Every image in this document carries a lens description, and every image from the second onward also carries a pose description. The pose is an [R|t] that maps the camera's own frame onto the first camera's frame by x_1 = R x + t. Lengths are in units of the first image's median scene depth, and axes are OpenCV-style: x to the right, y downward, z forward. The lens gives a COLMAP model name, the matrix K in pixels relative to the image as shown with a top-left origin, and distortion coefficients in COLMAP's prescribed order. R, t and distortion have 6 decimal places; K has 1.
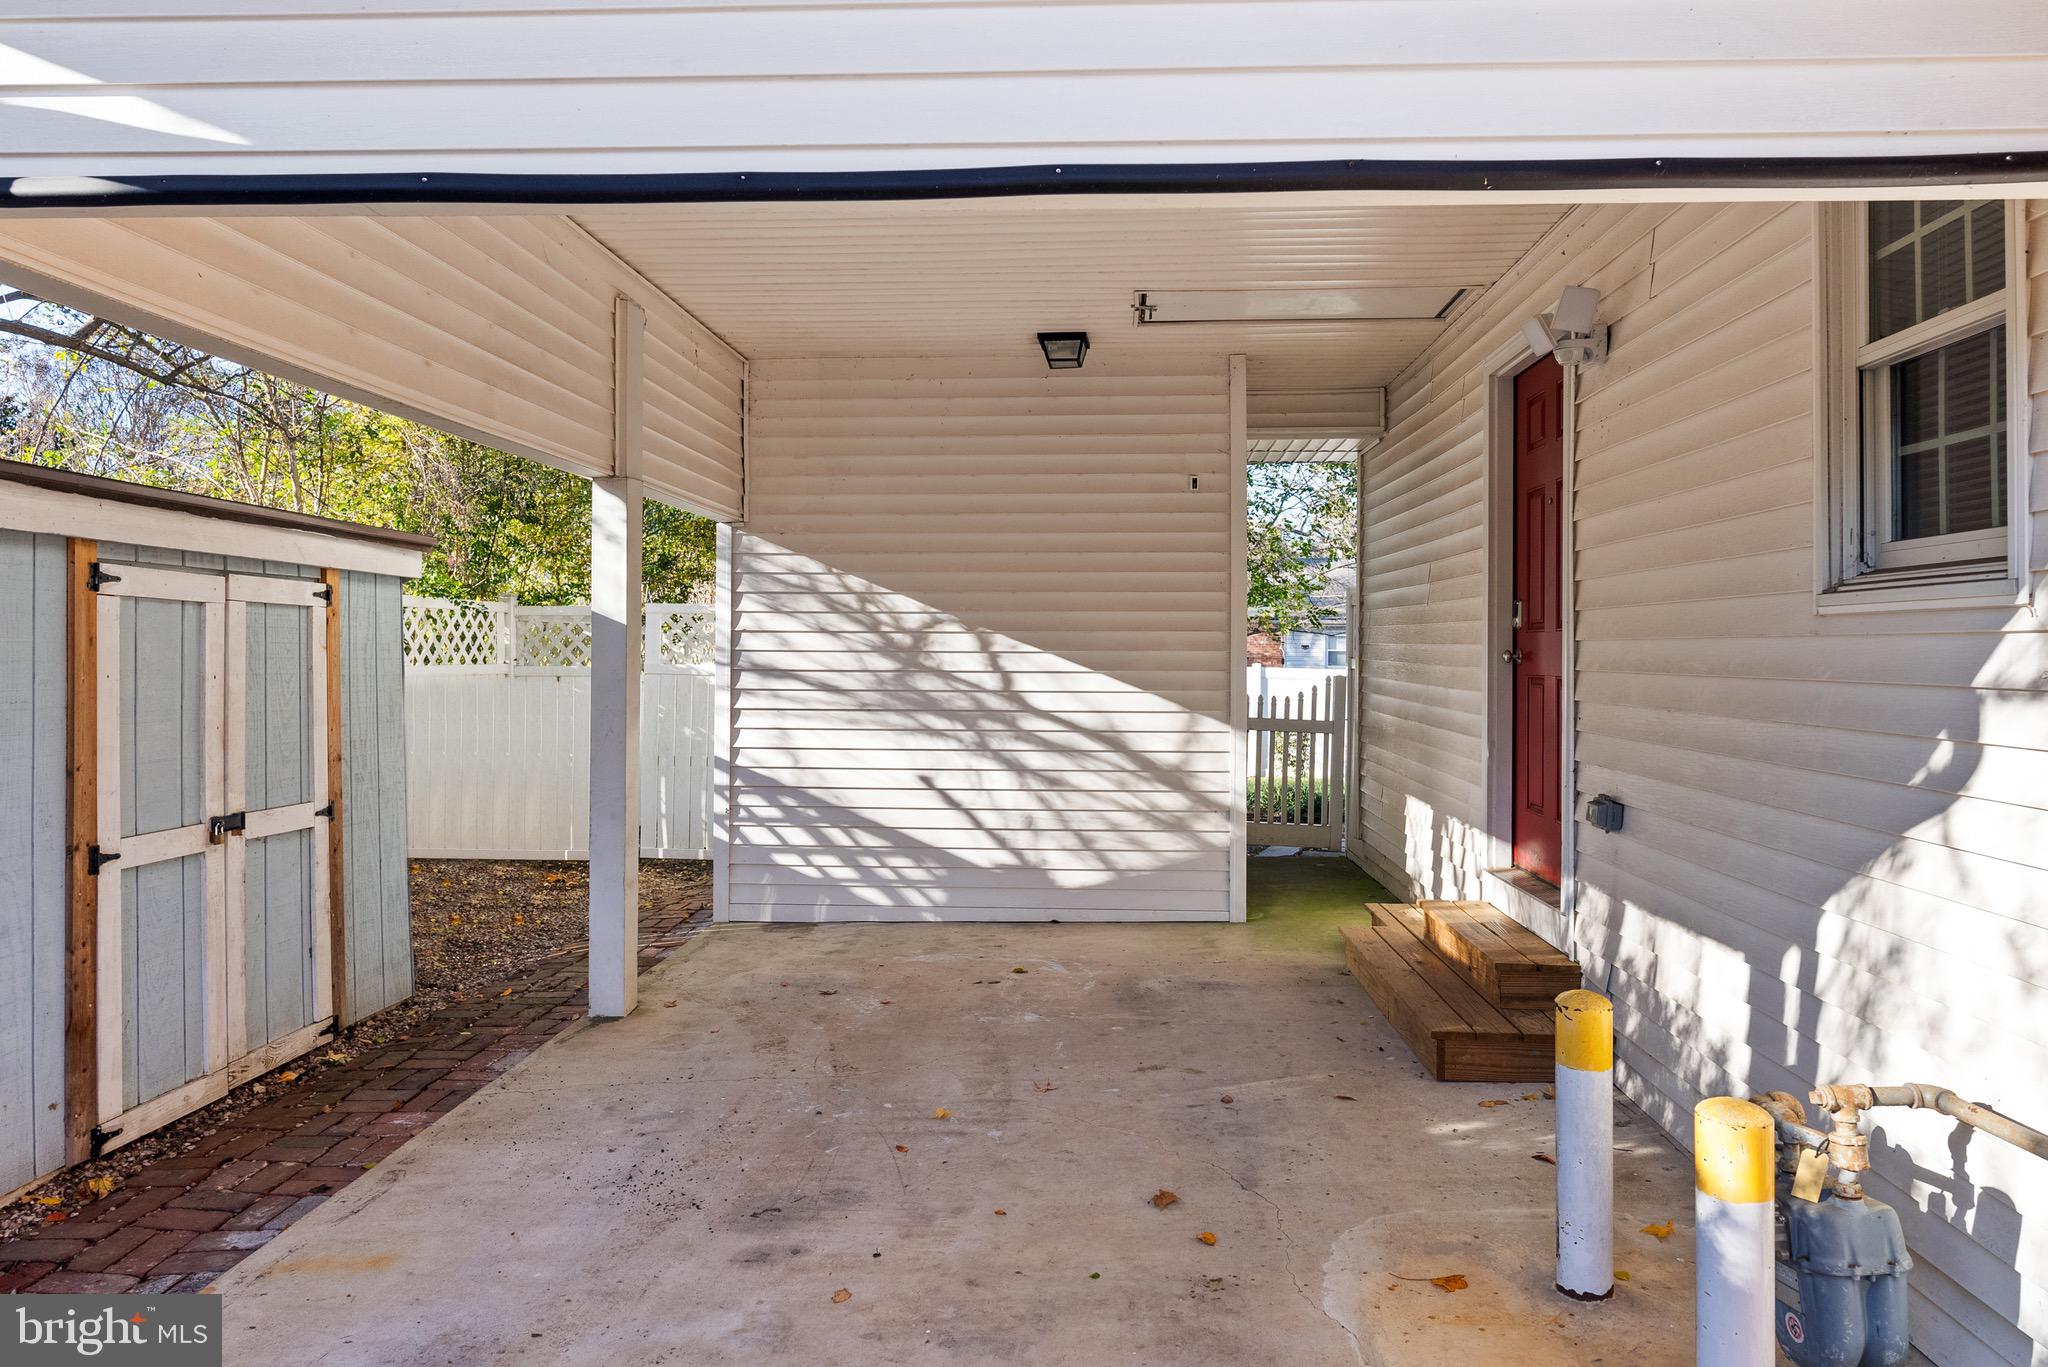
lens RADIAL K [[1343.2, 0, 1053.8], [0, 1343.2, 645.4], [0, 0, 1]] dist [-0.008333, -0.000085]
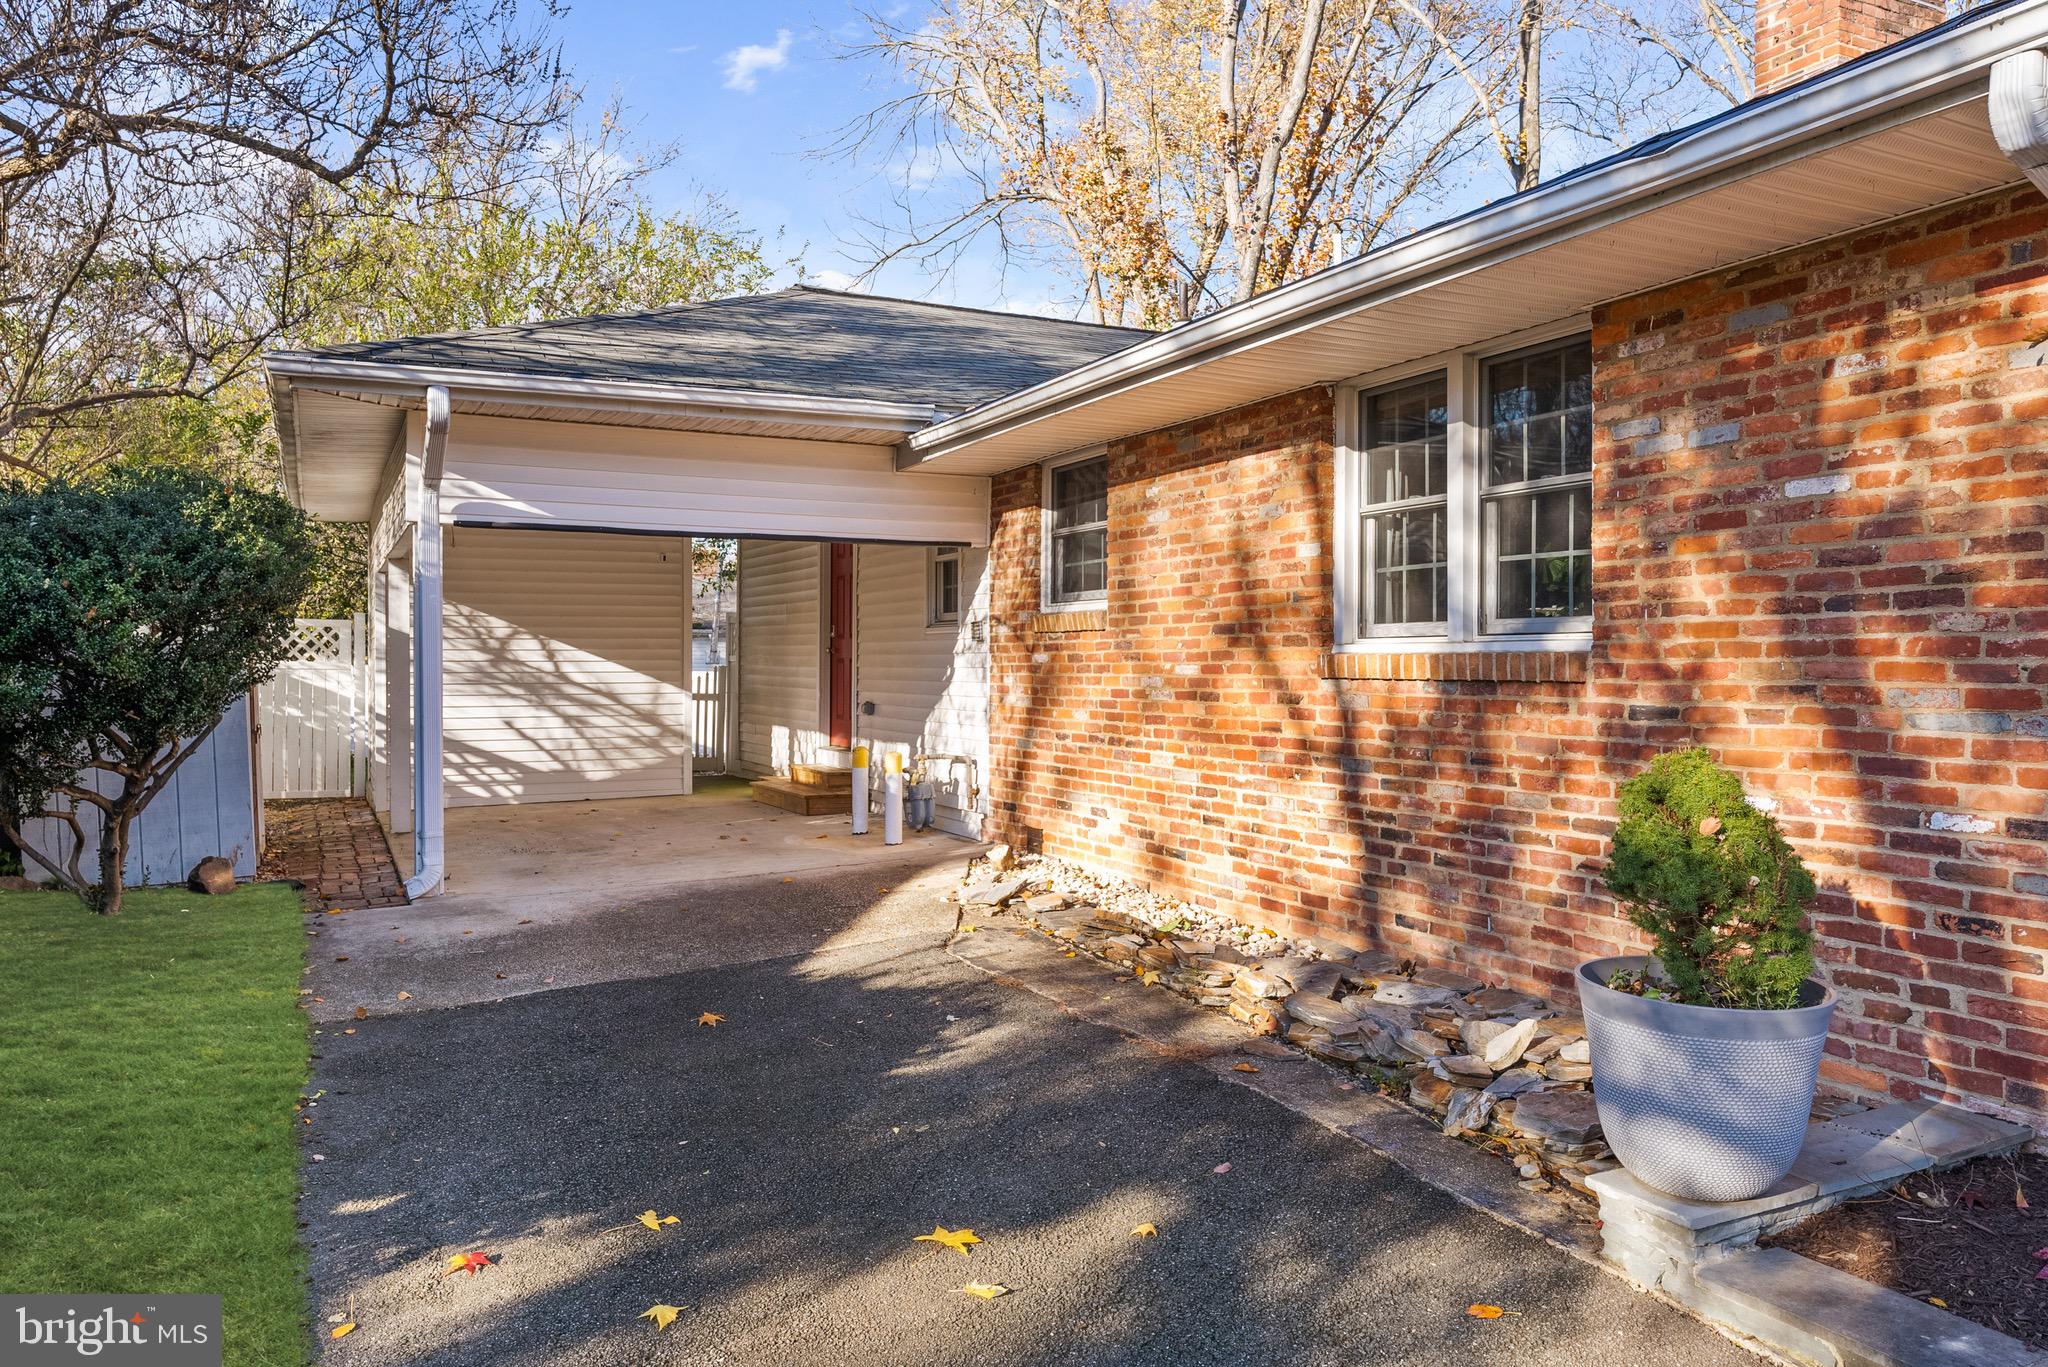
lens RADIAL K [[1418.0, 0, 1037.0], [0, 1418.0, 666.0], [0, 0, 1]] dist [-0.009270, 0.000313]
pose [[0.879075, -0.009056, 0.476597, -0.370667], [0.004112, 0.999926, 0.011416, 0.007155], [-0.476665, -0.008076, 0.879048, -0.955607]]
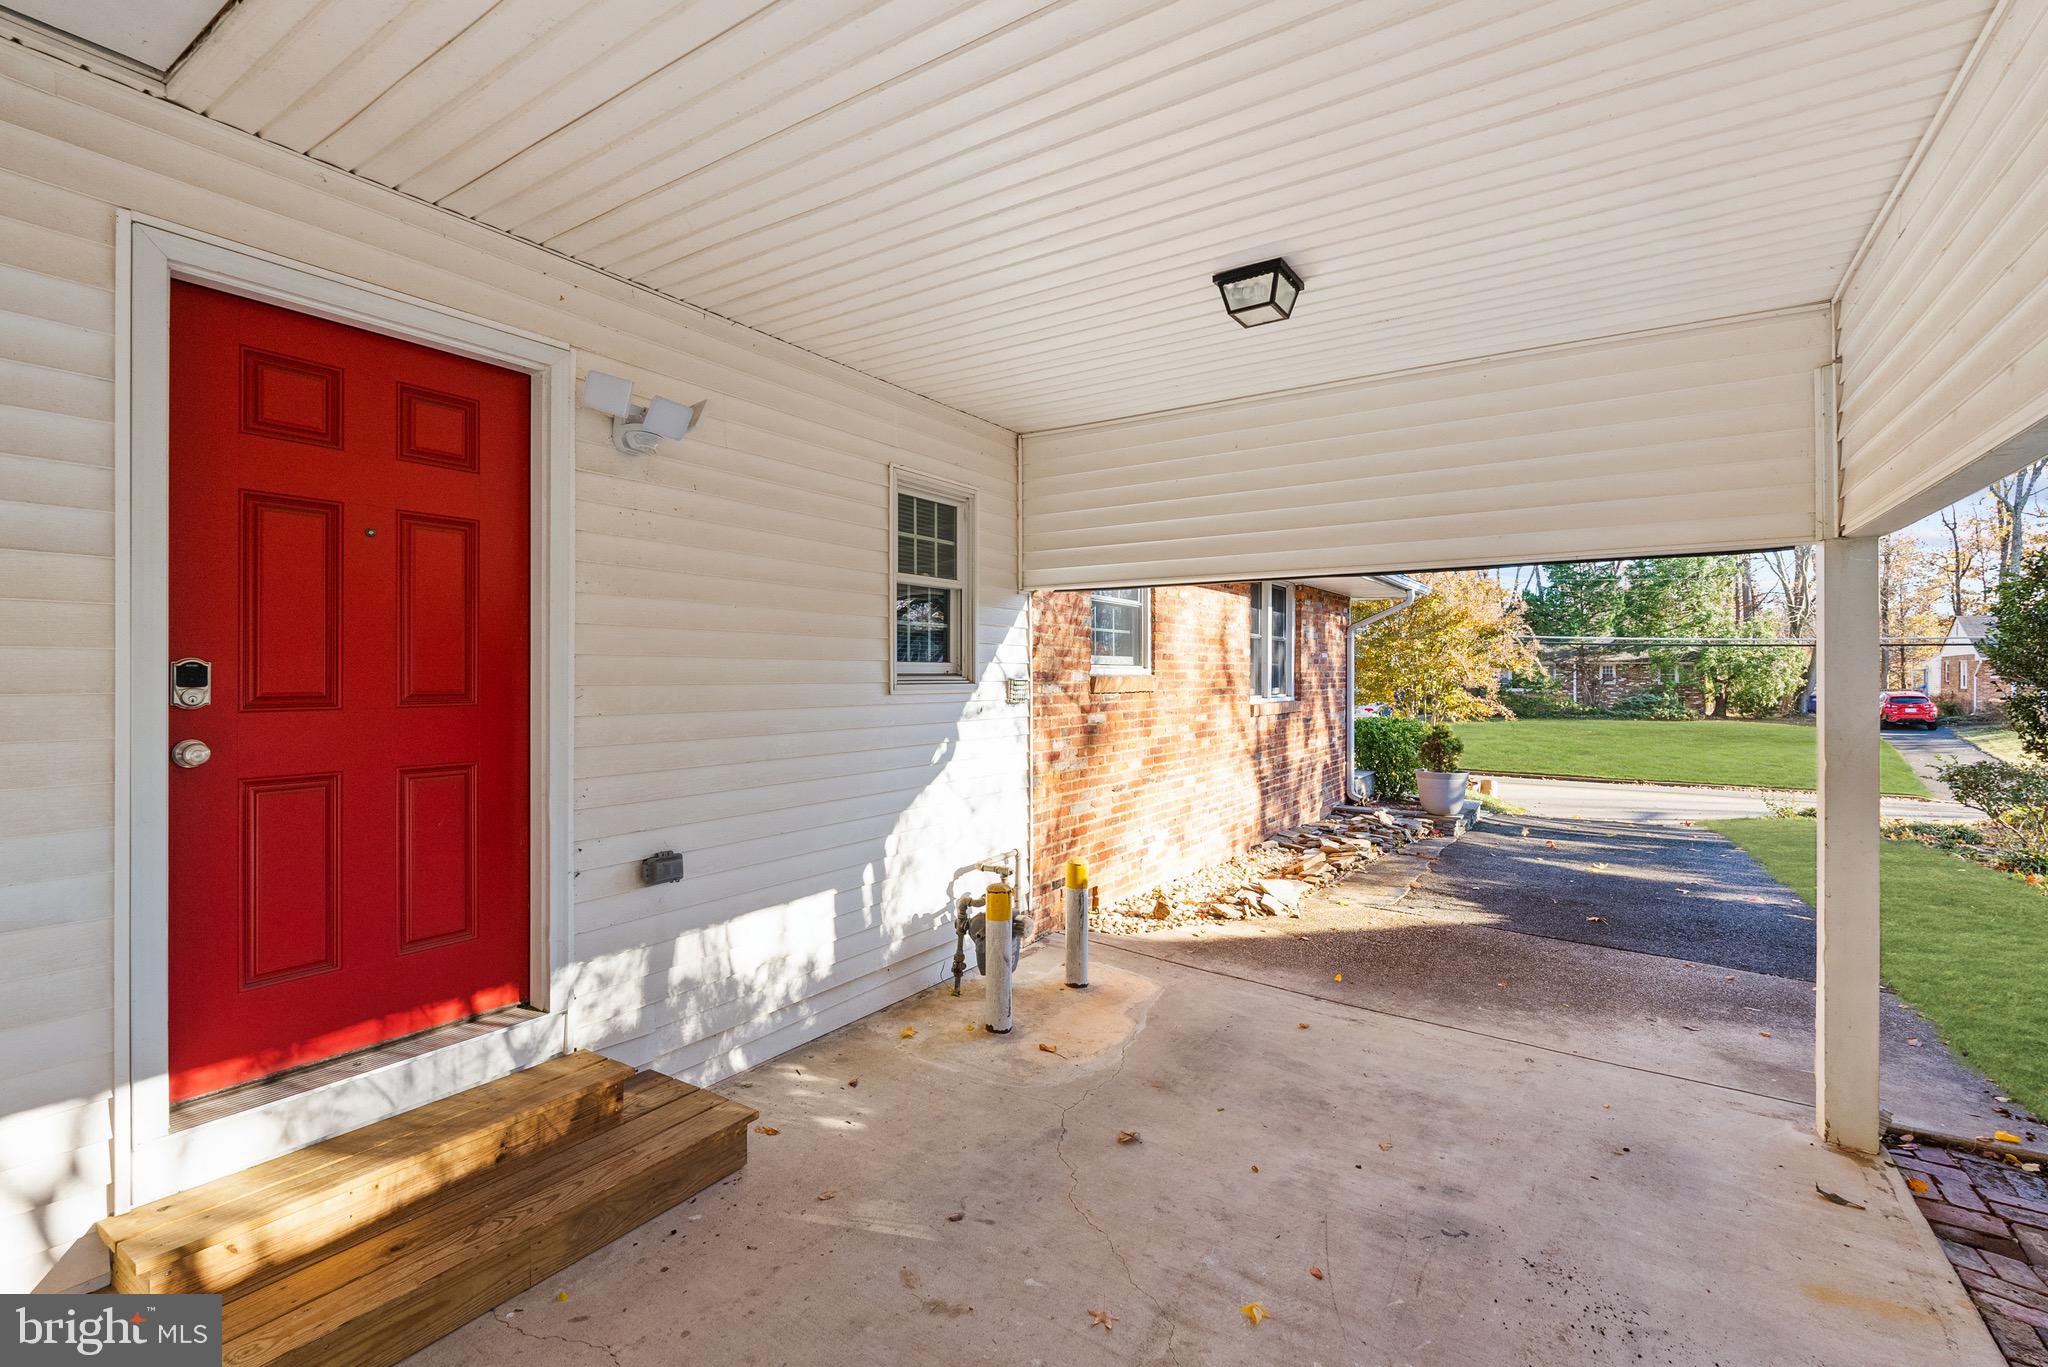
lens RADIAL K [[934.6, 0, 1019.5], [0, 934.6, 678.0], [0, 0, 1]] dist [-0.002879, -0.000394]
pose [[-0.861325, -0.006744, 0.508009, -0.141745], [-0.007257, 0.999973, 0.000970, -0.022049], [-0.508002, -0.002851, -0.861351, 0.900079]]
